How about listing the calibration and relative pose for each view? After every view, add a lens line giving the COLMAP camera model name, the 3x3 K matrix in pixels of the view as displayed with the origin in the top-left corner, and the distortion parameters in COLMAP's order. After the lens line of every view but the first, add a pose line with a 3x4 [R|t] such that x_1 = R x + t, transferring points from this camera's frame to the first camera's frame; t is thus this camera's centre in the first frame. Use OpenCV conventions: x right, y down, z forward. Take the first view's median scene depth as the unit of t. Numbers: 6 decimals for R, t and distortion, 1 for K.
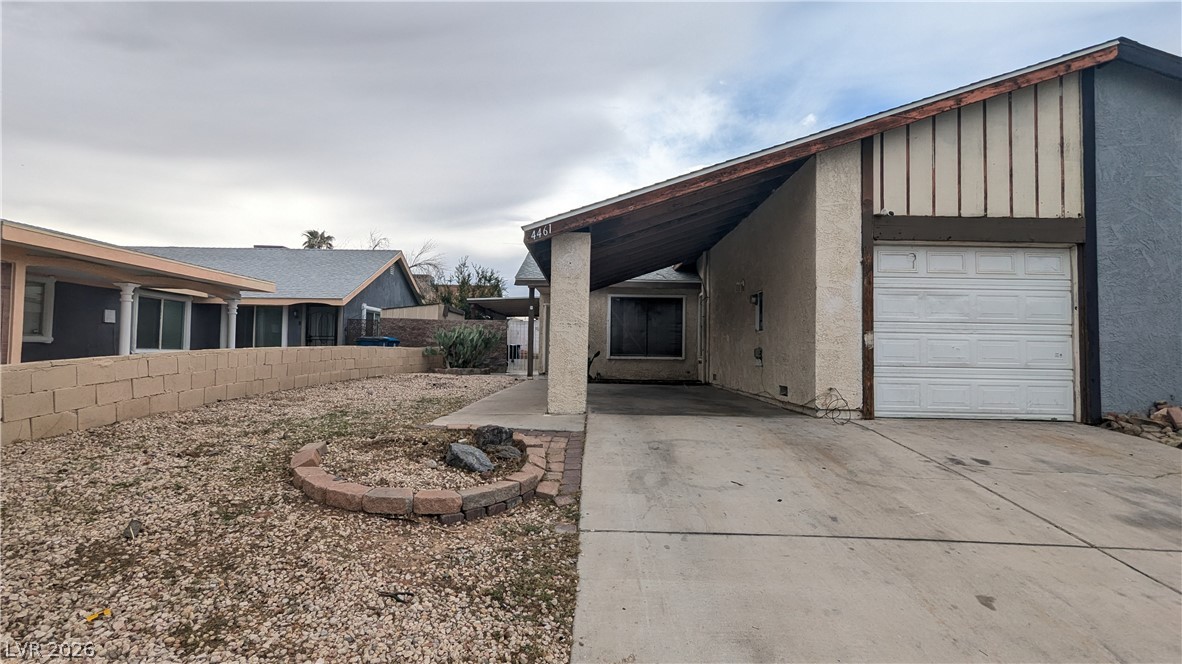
lens RADIAL K [[539.3, 0, 577.0], [0, 539.3, 330.1], [0, 0, 1]] dist [0.000624, 0.000091]
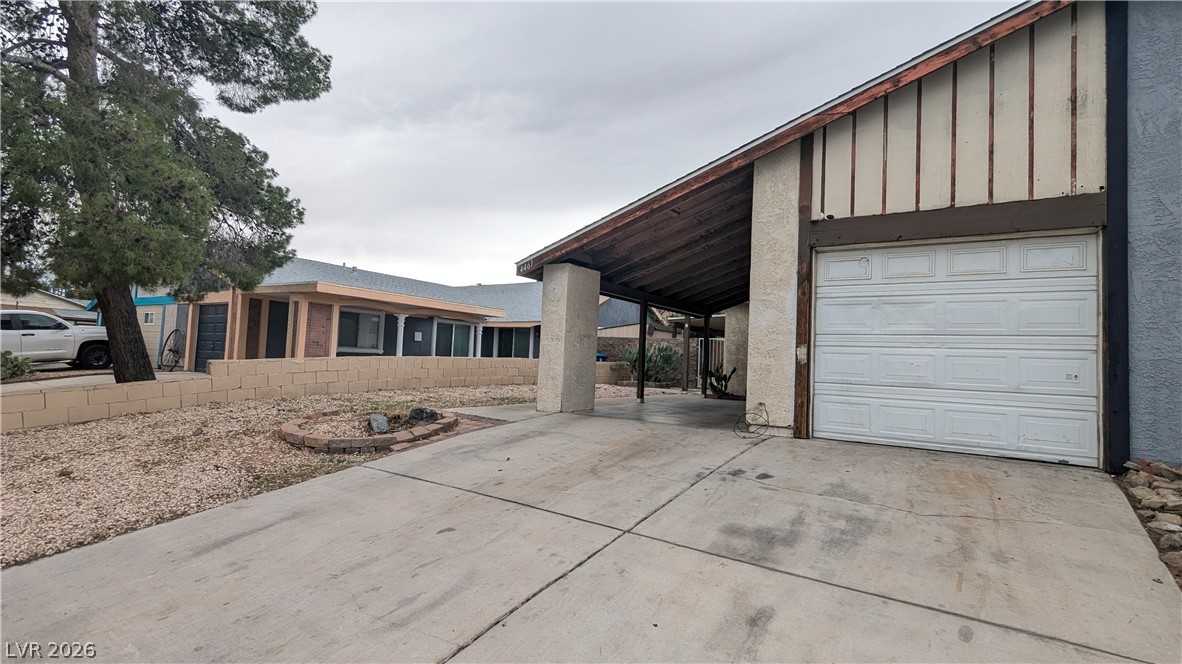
lens RADIAL K [[539.3, 0, 577.0], [0, 539.3, 330.1], [0, 0, 1]] dist [0.000624, 0.000091]
pose [[0.843157, -0.013184, -0.537506, 0.713191], [-0.006424, 0.999381, -0.034589, 0.011786], [0.537630, 0.032617, 0.842550, -0.005311]]
